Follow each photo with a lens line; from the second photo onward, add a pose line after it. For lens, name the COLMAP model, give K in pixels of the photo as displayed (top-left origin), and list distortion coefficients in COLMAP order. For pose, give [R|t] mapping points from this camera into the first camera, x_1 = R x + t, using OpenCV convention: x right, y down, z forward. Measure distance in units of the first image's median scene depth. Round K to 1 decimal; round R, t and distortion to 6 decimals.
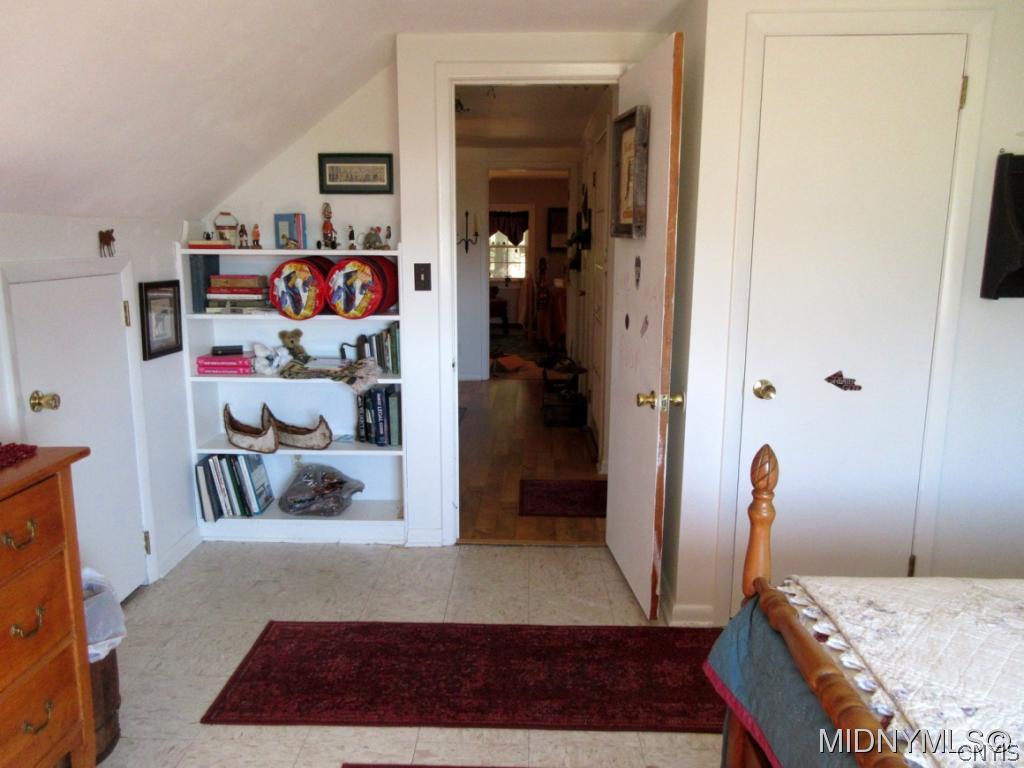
lens RADIAL K [[767.2, 0, 514.0], [0, 767.2, 382.4], [0, 0, 1]] dist [-0.010551, -0.002540]
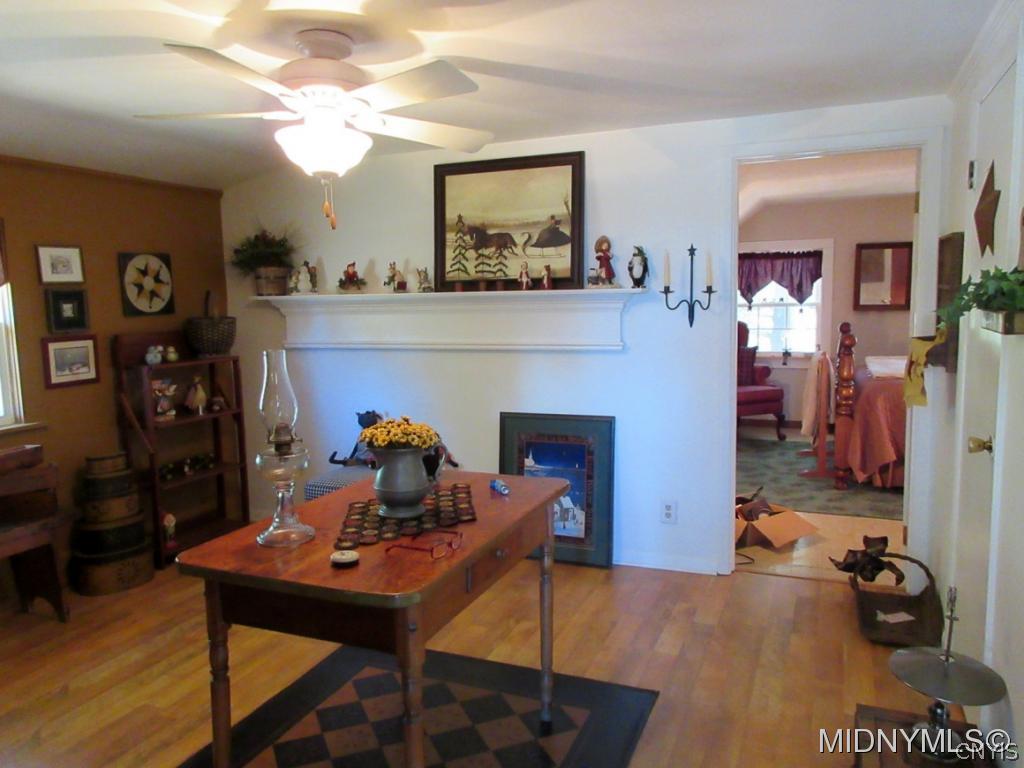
lens RADIAL K [[767.2, 0, 506.6], [0, 767.2, 385.5], [0, 0, 1]] dist [-0.010551, -0.002540]
pose [[0.932436, 0.019959, -0.360783, 0.005785], [-0.042849, 0.997536, -0.055559, -0.063862], [0.358785, 0.067264, 0.930993, 0.320903]]
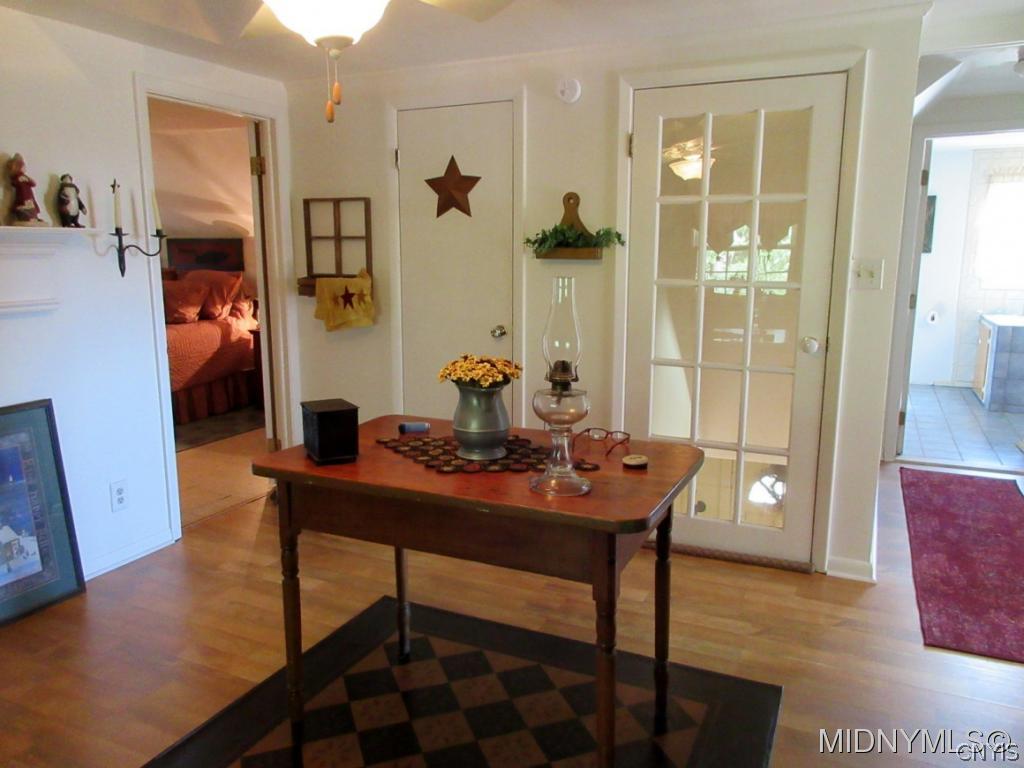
lens RADIAL K [[767.2, 0, 506.7], [0, 767.2, 386.7], [0, 0, 1]] dist [-0.010551, -0.002540]
pose [[0.407326, -0.167103, 0.897865, -0.256004], [0.180683, 0.978431, 0.100129, -0.073559], [-0.895231, 0.121444, 0.428733, 0.412903]]
